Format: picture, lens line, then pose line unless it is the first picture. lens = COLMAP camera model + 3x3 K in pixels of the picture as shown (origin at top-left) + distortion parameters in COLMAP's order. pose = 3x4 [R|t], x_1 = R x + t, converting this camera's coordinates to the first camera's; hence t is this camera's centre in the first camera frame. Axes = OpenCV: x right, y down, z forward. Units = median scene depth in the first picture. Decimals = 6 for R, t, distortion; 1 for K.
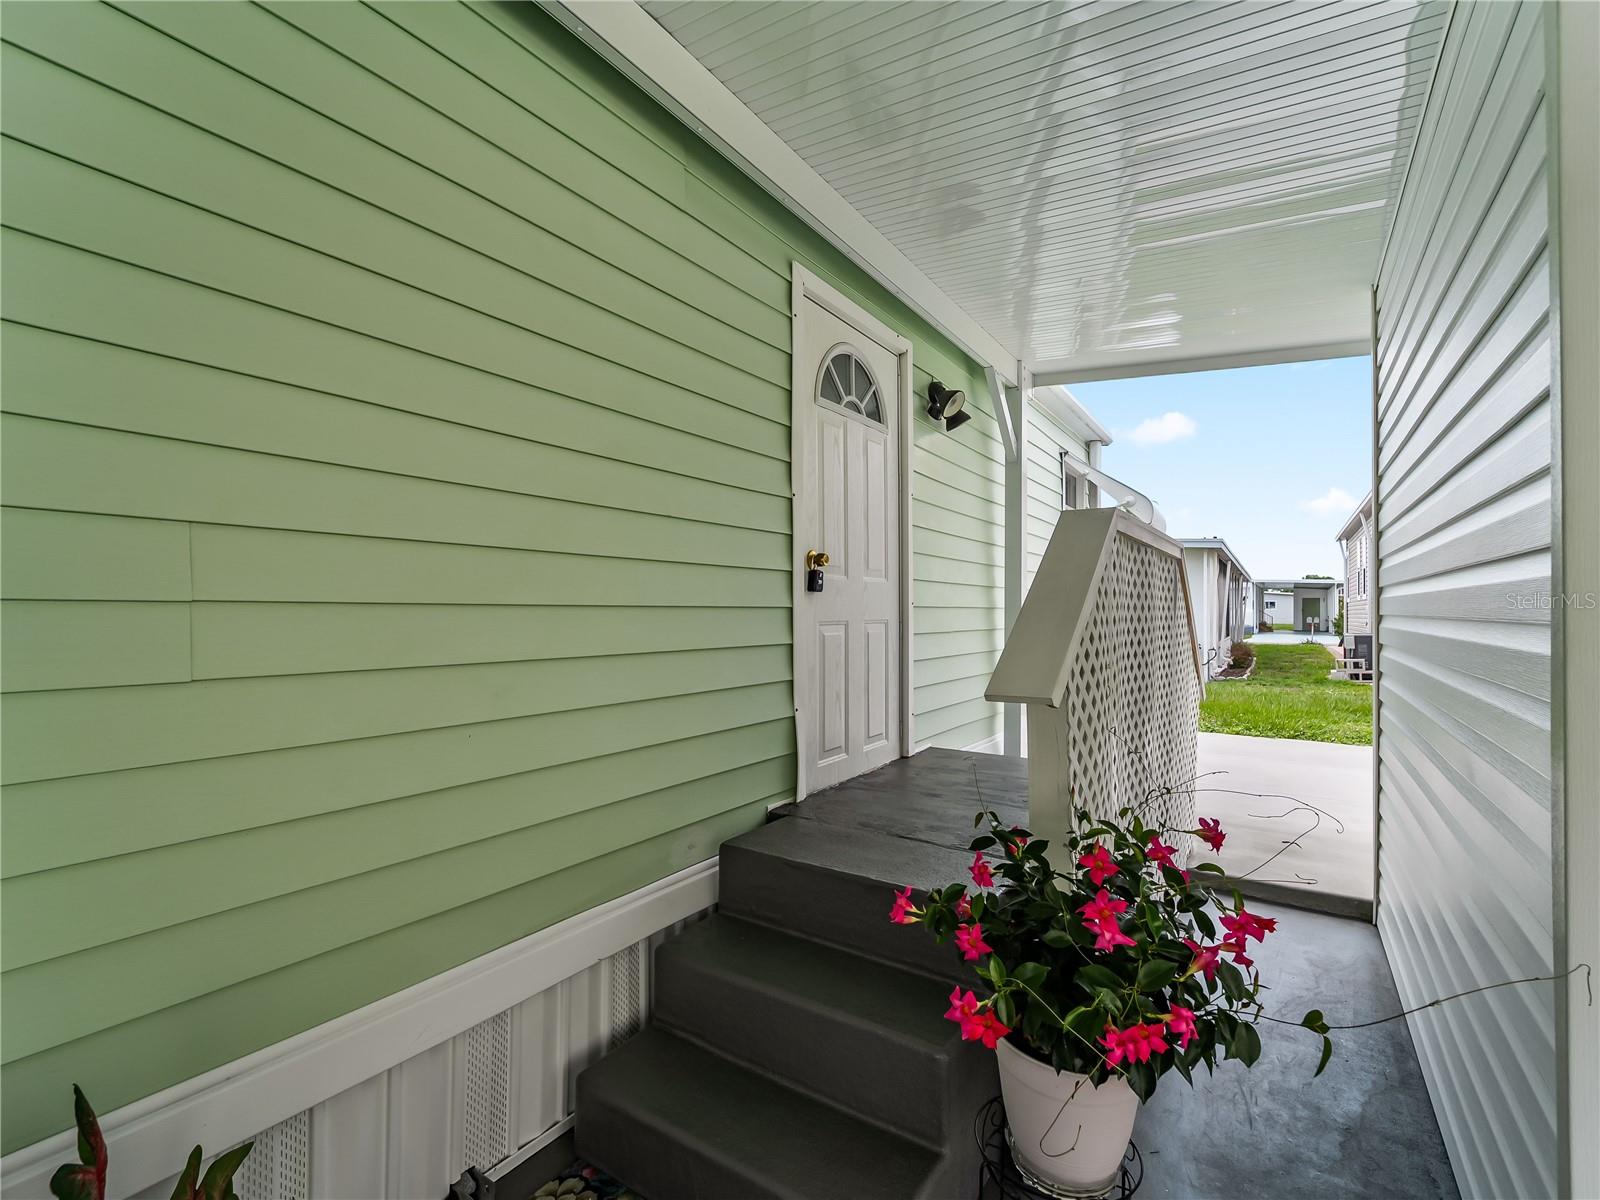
lens RADIAL K [[730.3, 0, 803.6], [0, 730.3, 604.6], [0, 0, 1]] dist [-0.000793, -0.000002]
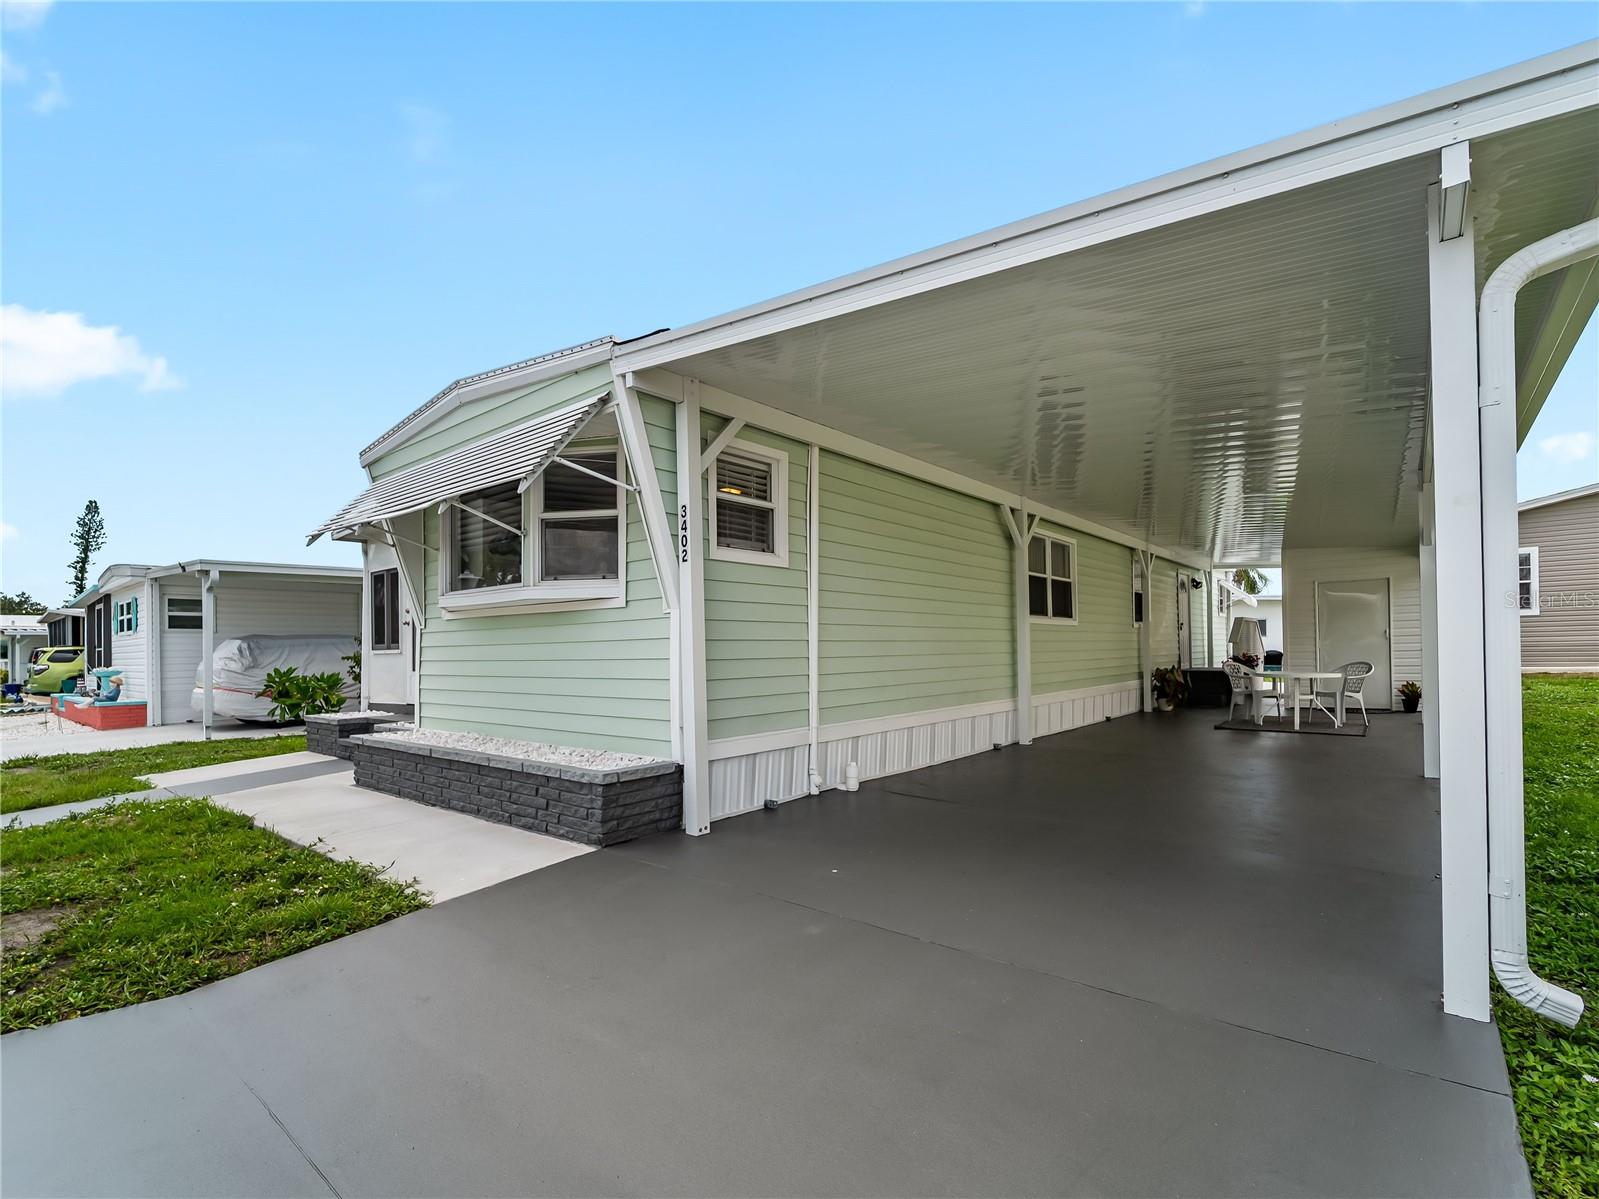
lens RADIAL K [[724.1, 0, 801.1], [0, 724.1, 616.2], [0, 0, 1]] dist [-0.002615, -0.000331]
pose [[0.993144, -0.004485, -0.116809, -1.807662], [0.002249, 0.999812, -0.019268, -0.021779], [0.116873, 0.018873, 0.992967, -3.873981]]
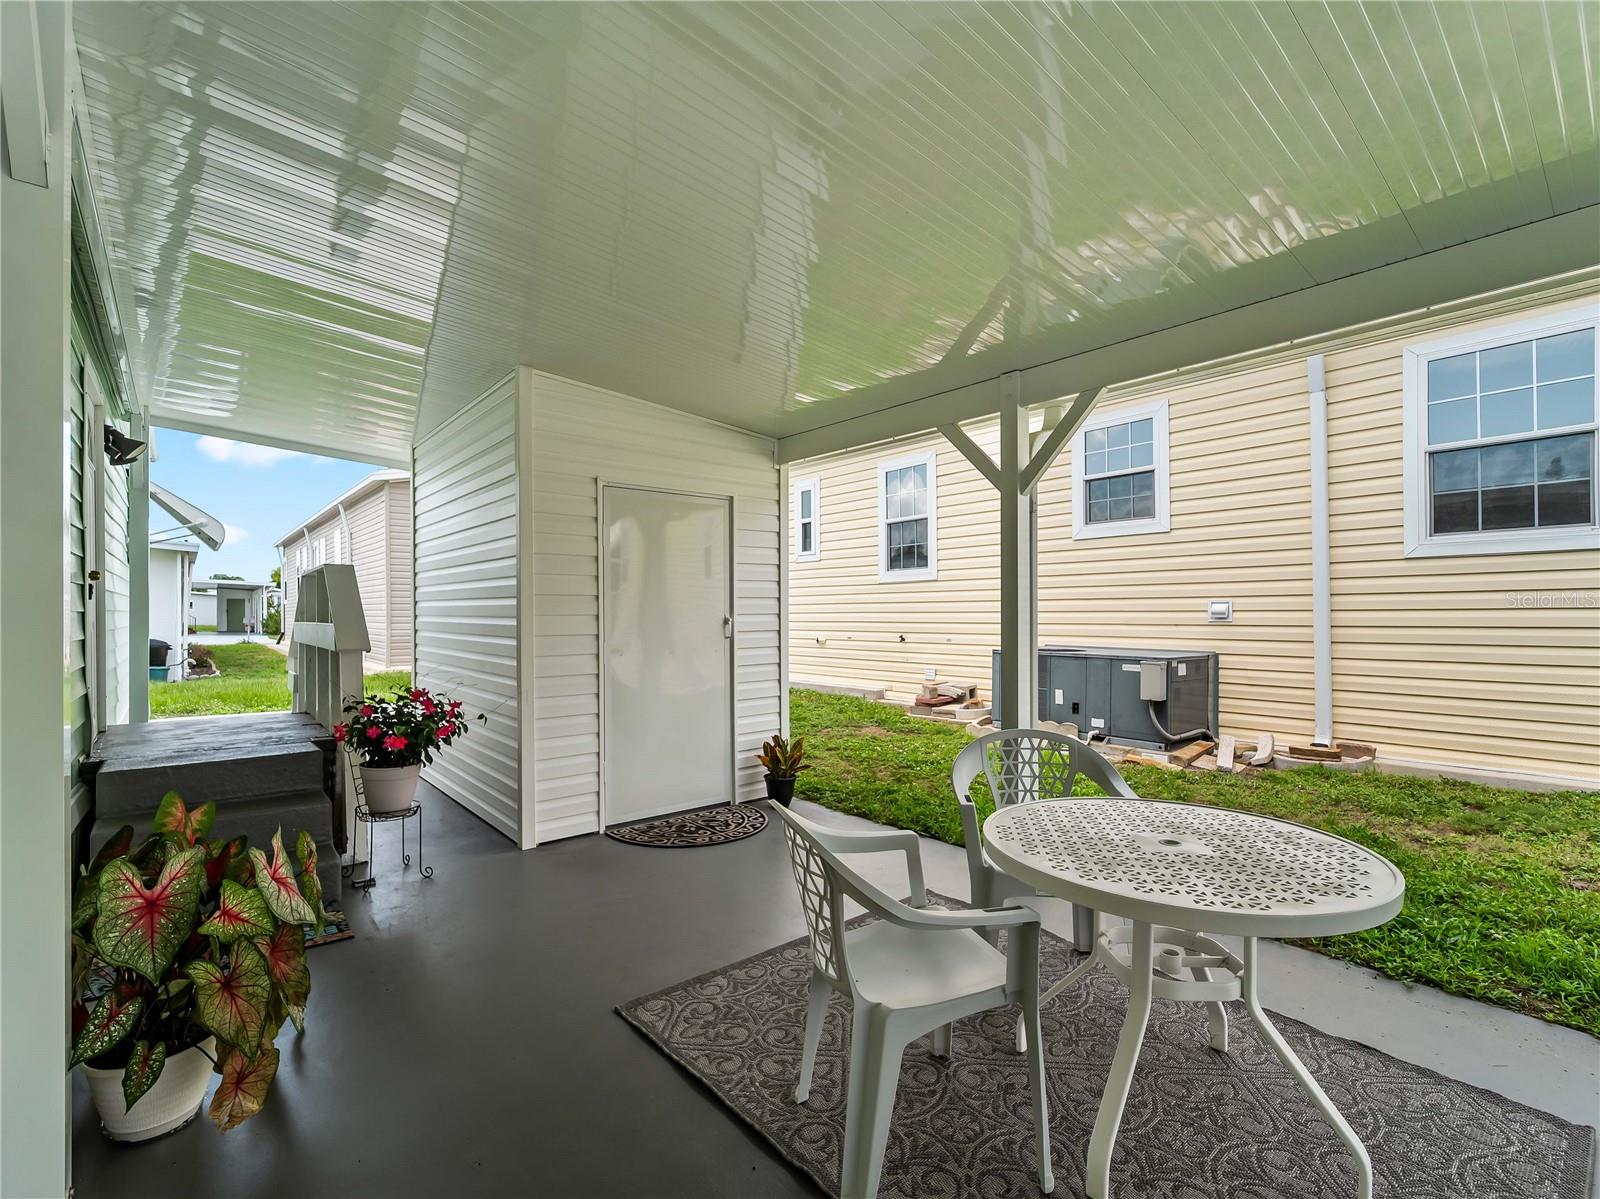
lens RADIAL K [[728.7, 0, 800.1], [0, 728.7, 609.7], [0, 0, 1]] dist [0.000417, 0.000123]
pose [[0.282906, -0.001033, 0.959147, -0.774129], [-0.004675, 0.999986, 0.002456, -0.010051], [-0.959136, -0.005179, 0.282897, -0.530372]]
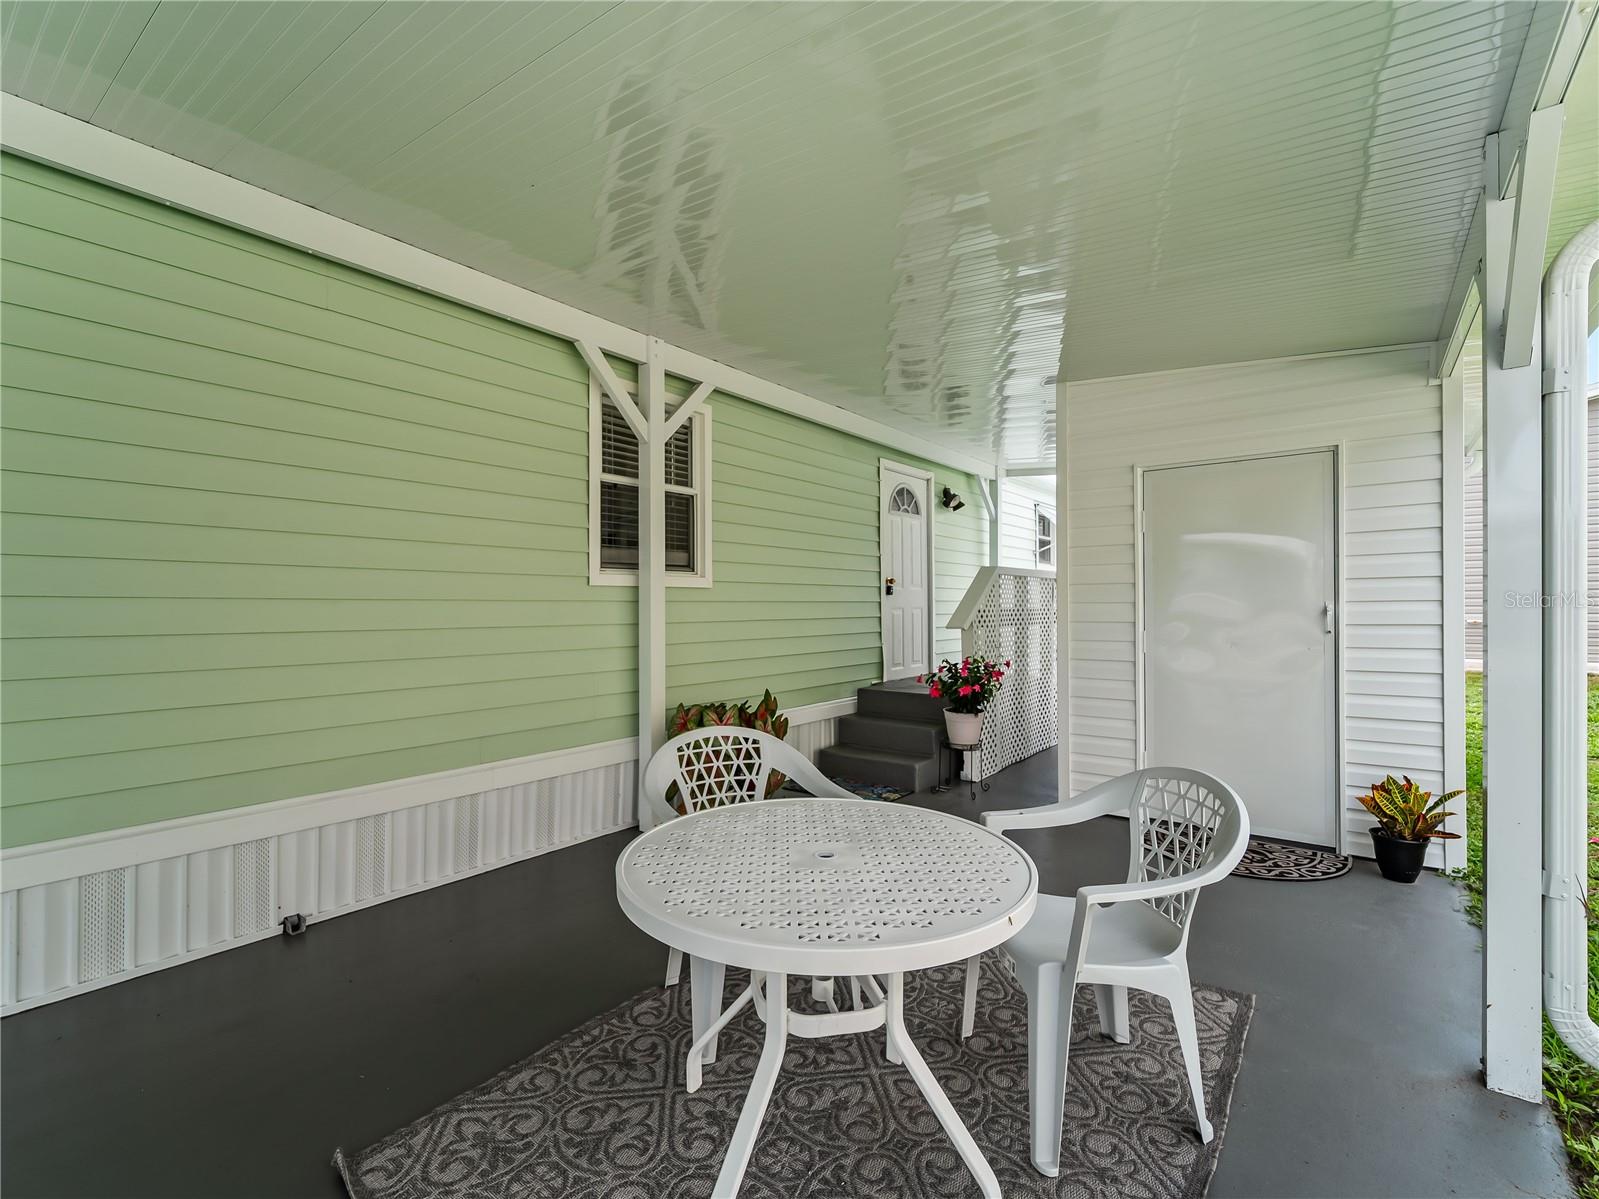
lens RADIAL K [[729.8, 0, 803.1], [0, 729.8, 604.1], [0, 0, 1]] dist [-0.000793, -0.000002]
pose [[0.997533, -0.006826, -0.069871, -0.086247], [0.007316, 0.999950, 0.006765, -0.005569], [0.069821, -0.007259, 0.997533, -1.190092]]
